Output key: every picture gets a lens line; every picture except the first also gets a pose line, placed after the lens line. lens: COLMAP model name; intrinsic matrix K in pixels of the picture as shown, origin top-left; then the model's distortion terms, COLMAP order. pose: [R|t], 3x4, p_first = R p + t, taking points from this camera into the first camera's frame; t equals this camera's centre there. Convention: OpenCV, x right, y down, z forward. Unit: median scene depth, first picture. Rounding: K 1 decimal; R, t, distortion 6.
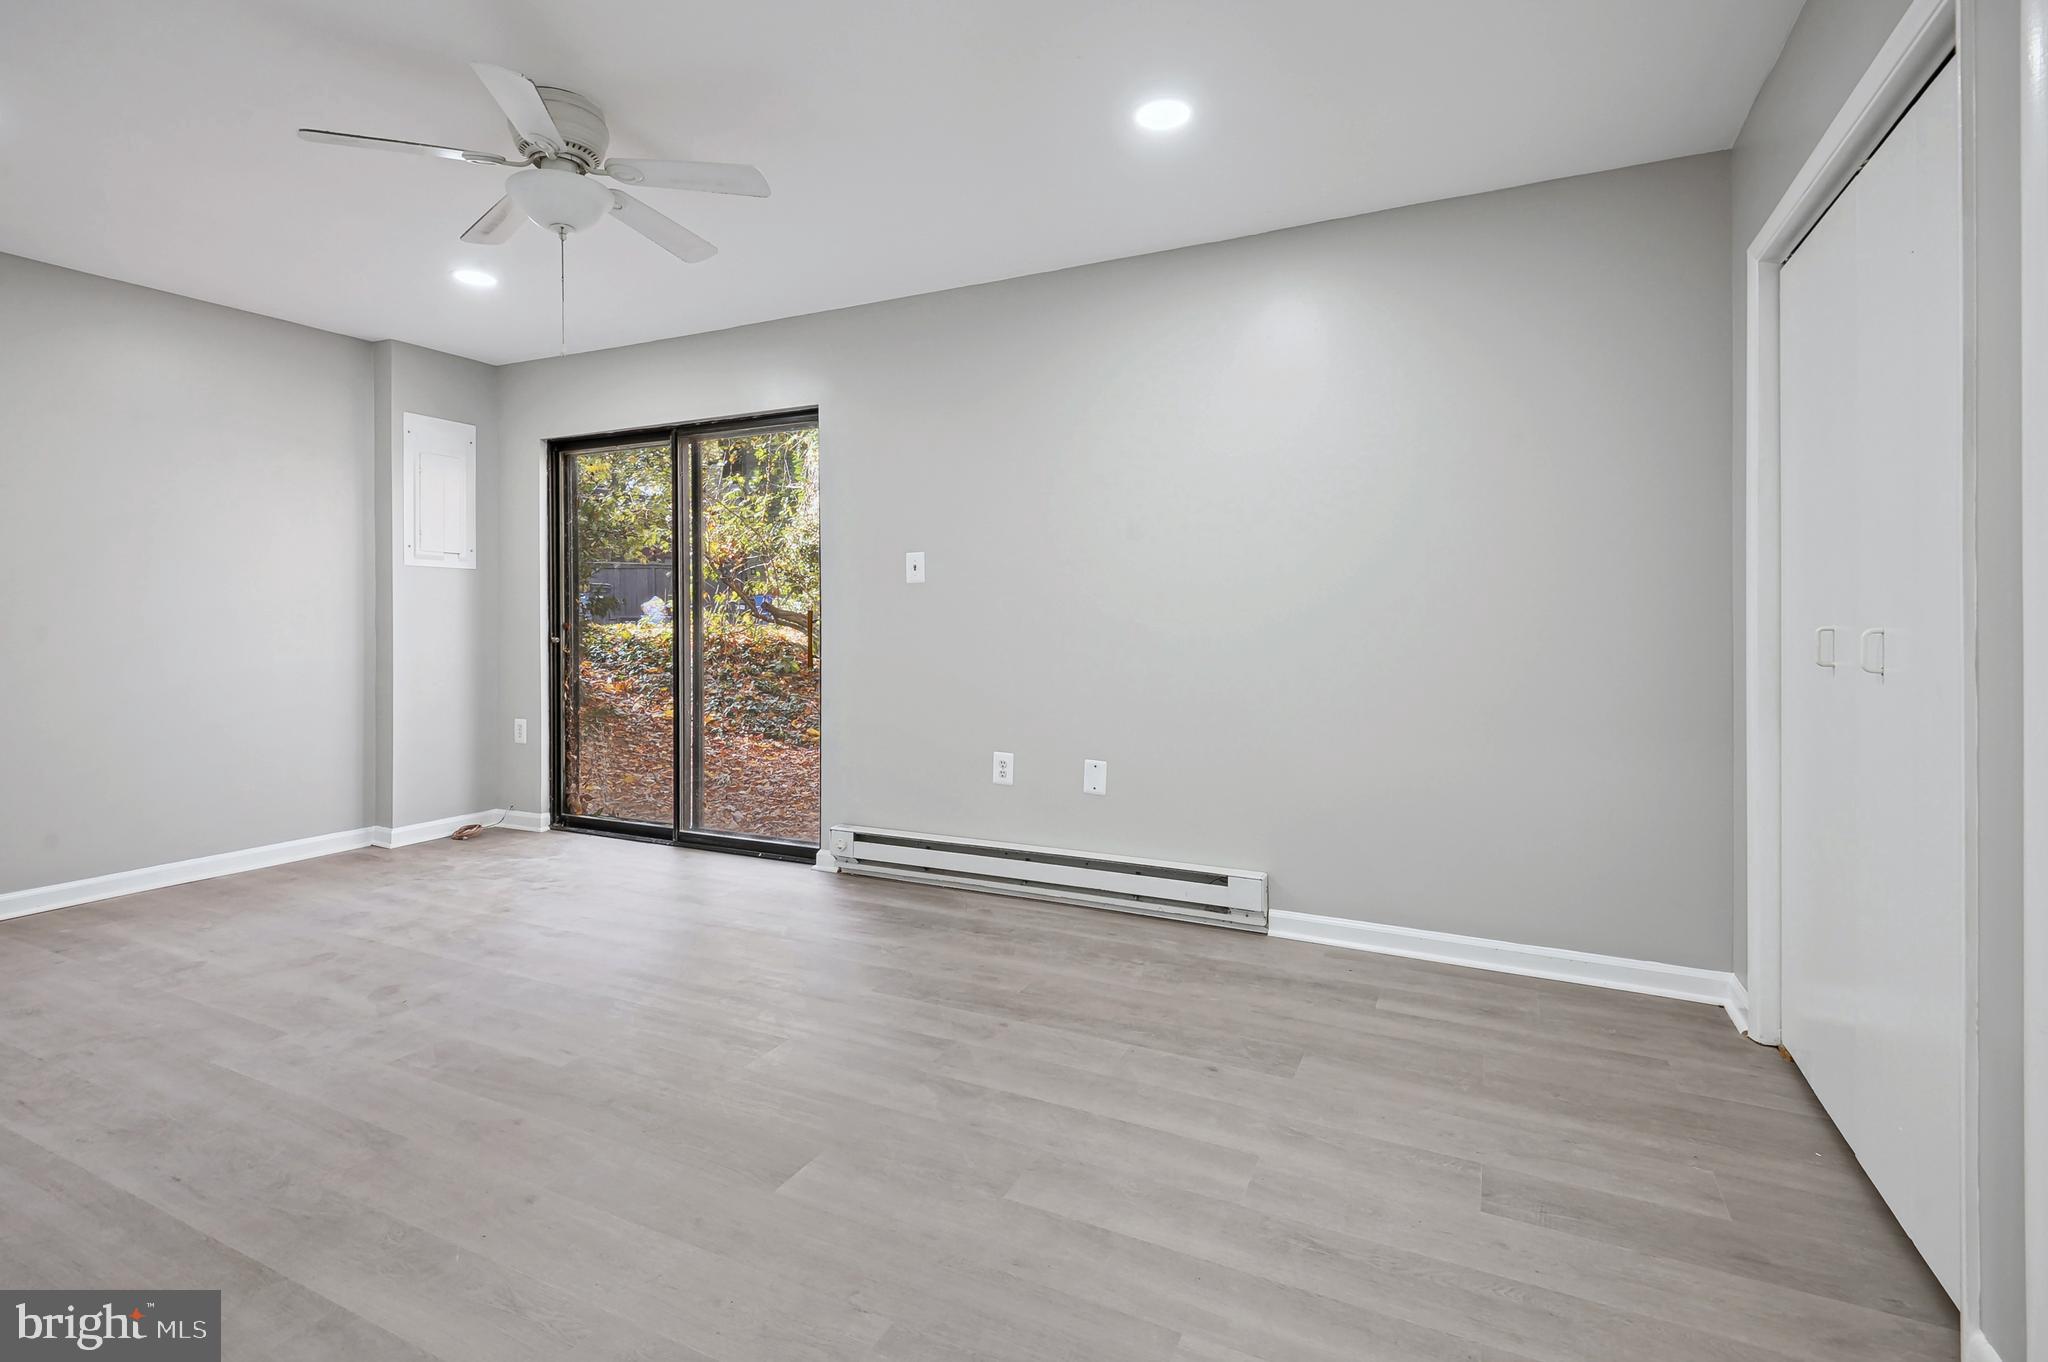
lens RADIAL K [[937.1, 0, 1051.2], [0, 937.1, 623.8], [0, 0, 1]] dist [0.022926, -0.004910]
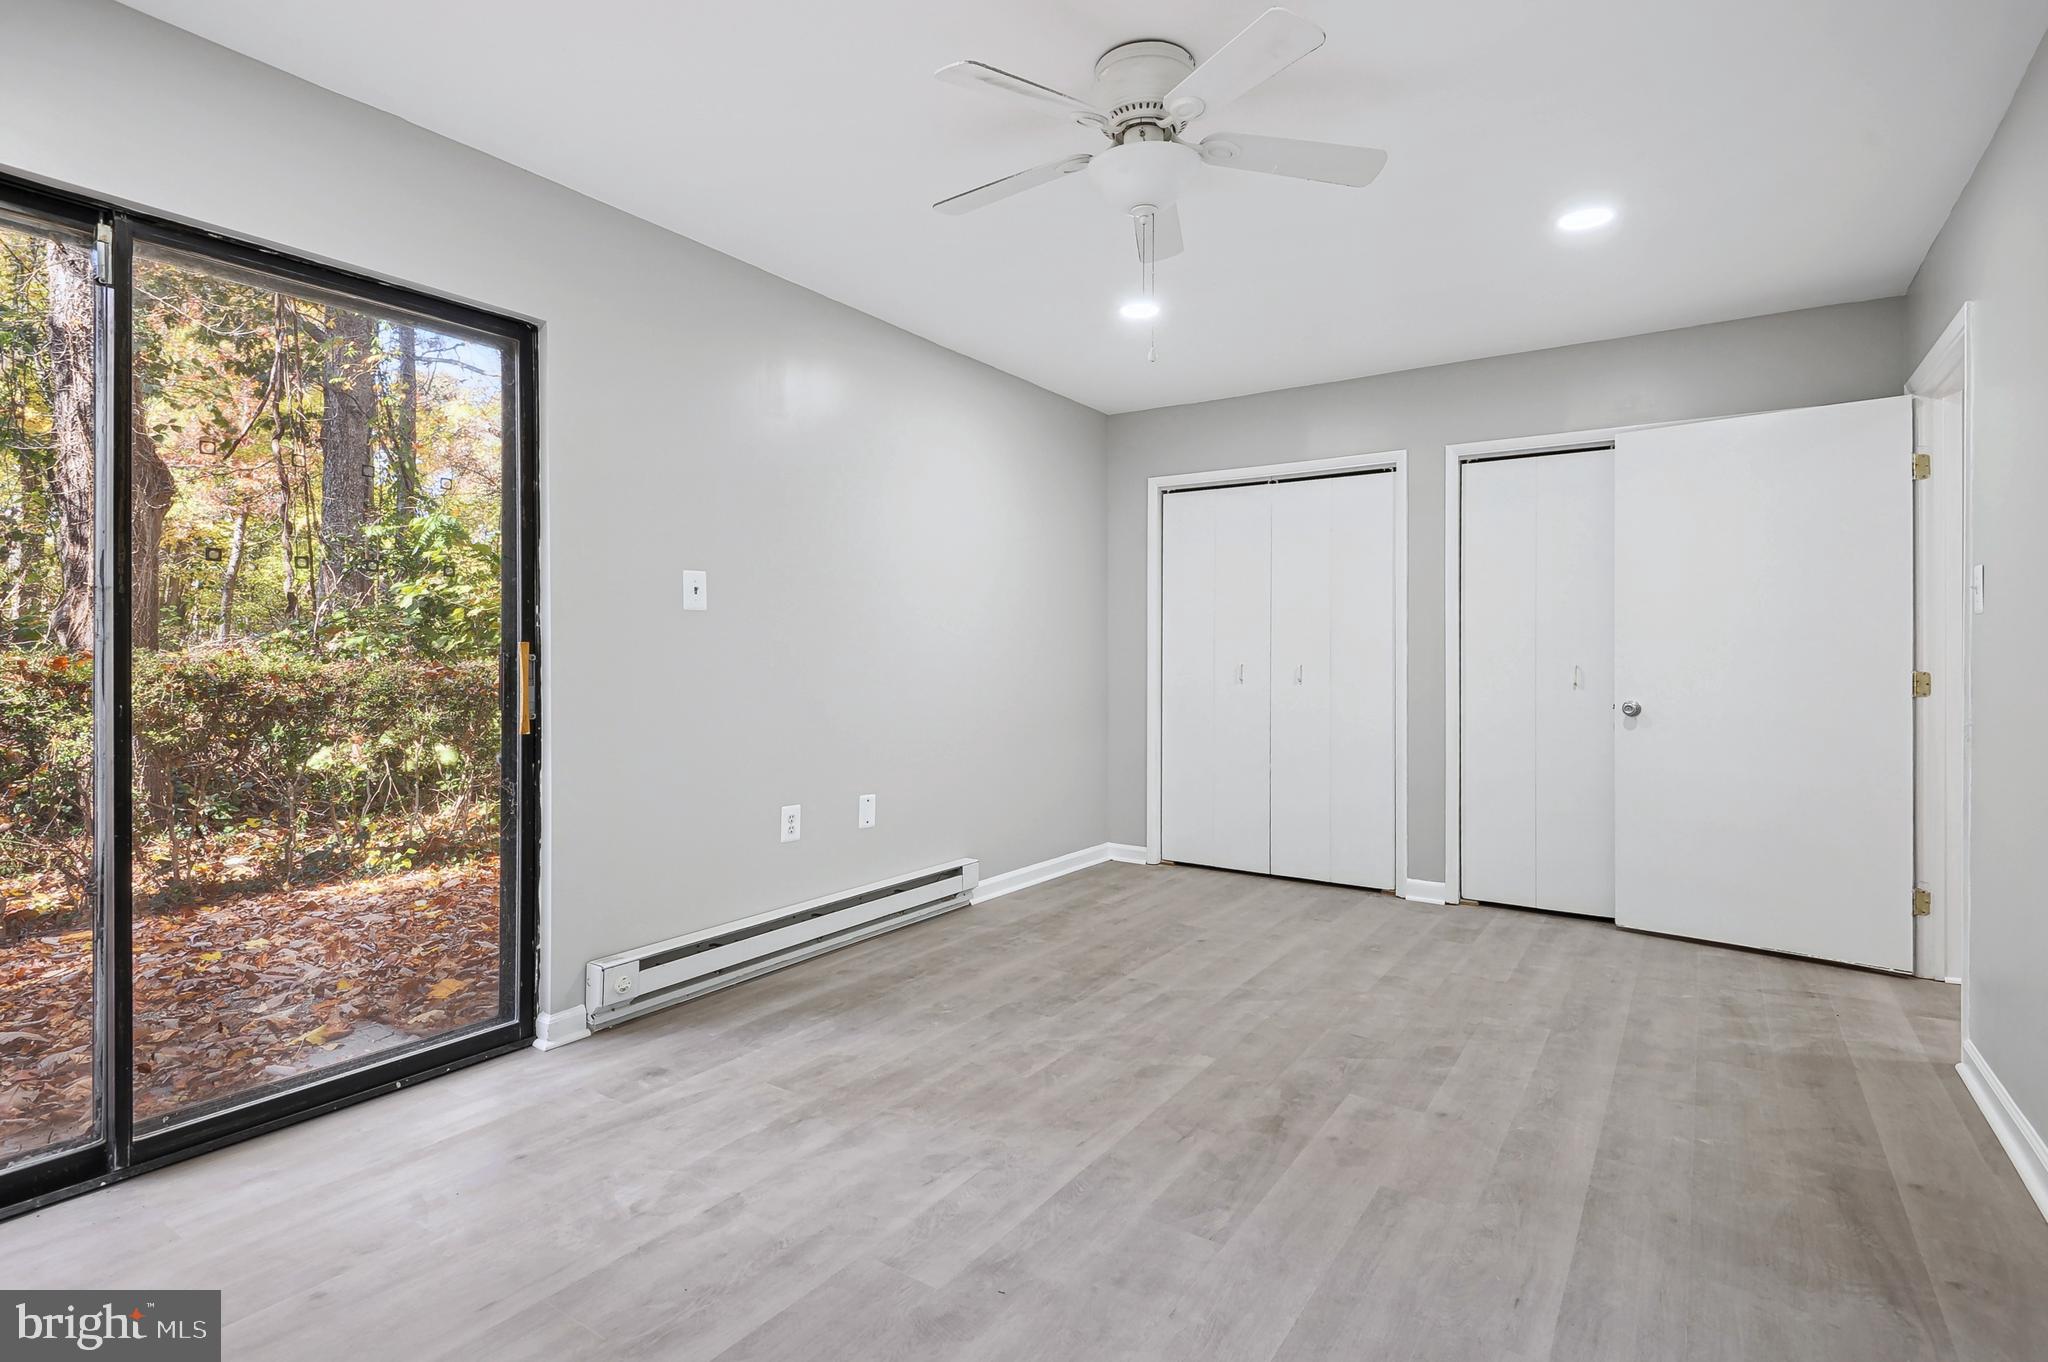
lens RADIAL K [[937.1, 0, 1014.0], [0, 937.1, 667.5], [0, 0, 1]] dist [0.022926, -0.004910]
pose [[0.197393, -0.009955, 0.980274, -1.158134], [0.001752, 0.999950, 0.009802, -0.004714], [-0.980323, -0.000217, 0.197401, 0.799623]]
